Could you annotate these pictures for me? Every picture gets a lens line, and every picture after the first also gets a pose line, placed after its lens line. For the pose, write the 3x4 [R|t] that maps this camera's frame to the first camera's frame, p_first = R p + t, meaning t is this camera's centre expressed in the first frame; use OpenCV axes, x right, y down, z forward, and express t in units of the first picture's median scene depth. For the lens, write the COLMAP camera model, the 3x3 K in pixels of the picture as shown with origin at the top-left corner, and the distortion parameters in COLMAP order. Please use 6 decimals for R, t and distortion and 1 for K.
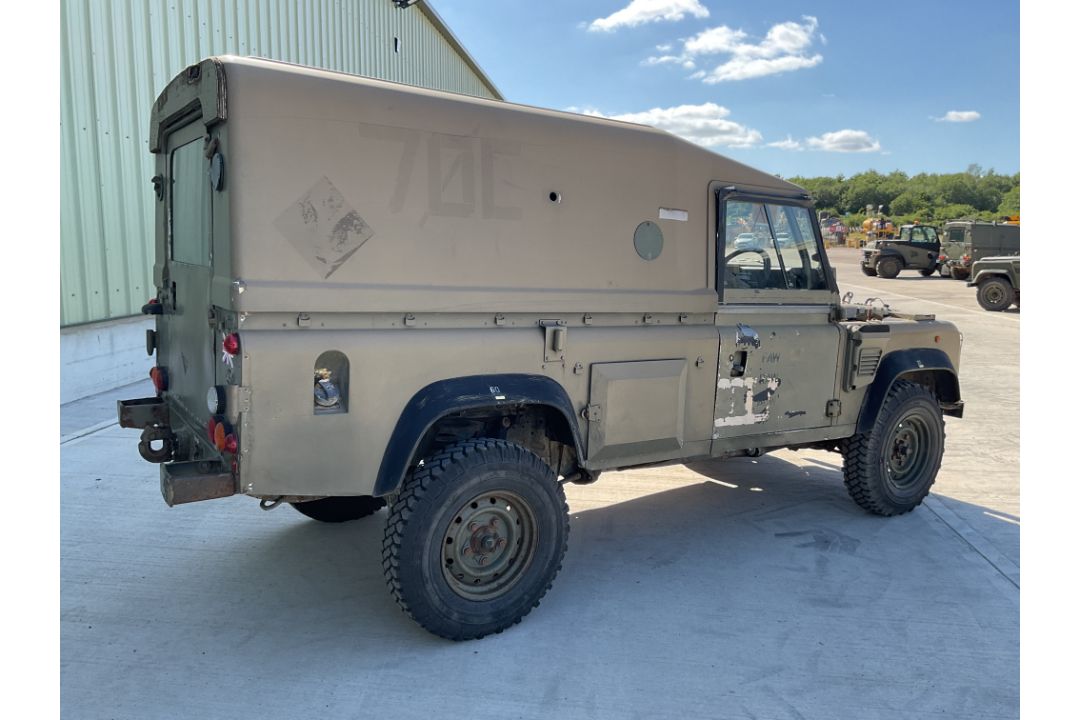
lens RADIAL K [[800.6, 0, 541.7], [0, 800.6, 357.9], [0, 0, 1]] dist [0.052209, -0.100100]
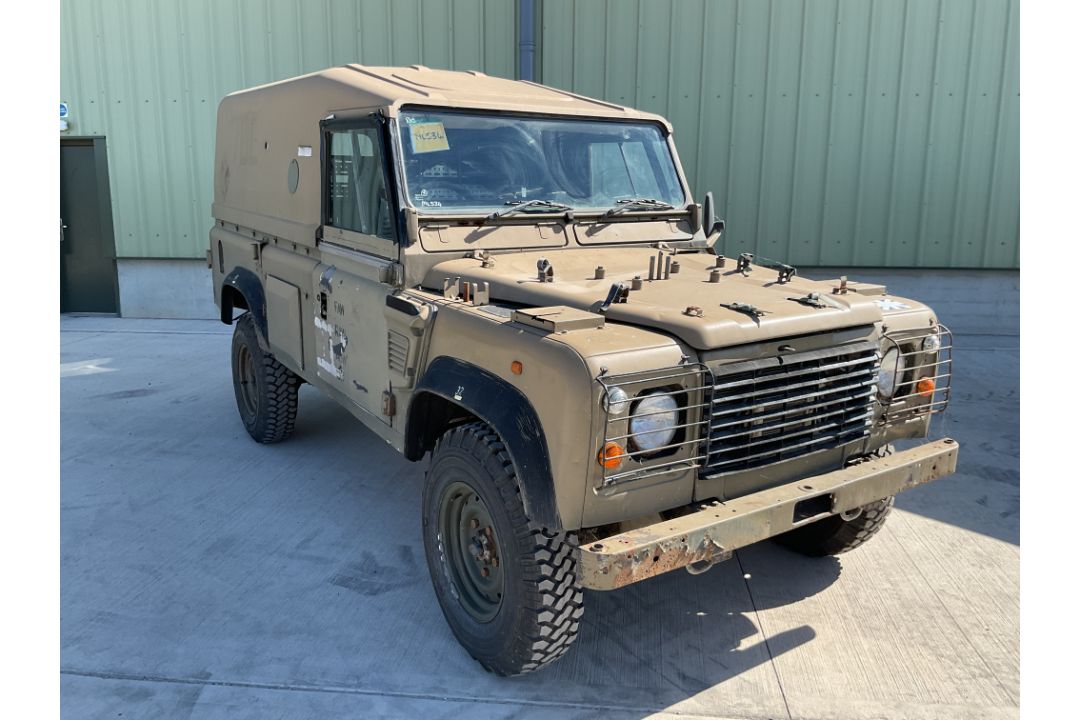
lens RADIAL K [[800.6, 0, 536.4], [0, 800.6, 360.6], [0, 0, 1]] dist [0.052209, -0.100100]
pose [[-0.010453, 0.189320, -0.981860, 1.164716], [-0.151498, 0.970279, 0.188700, -0.144275], [0.988402, 0.150723, 0.018539, 1.218589]]
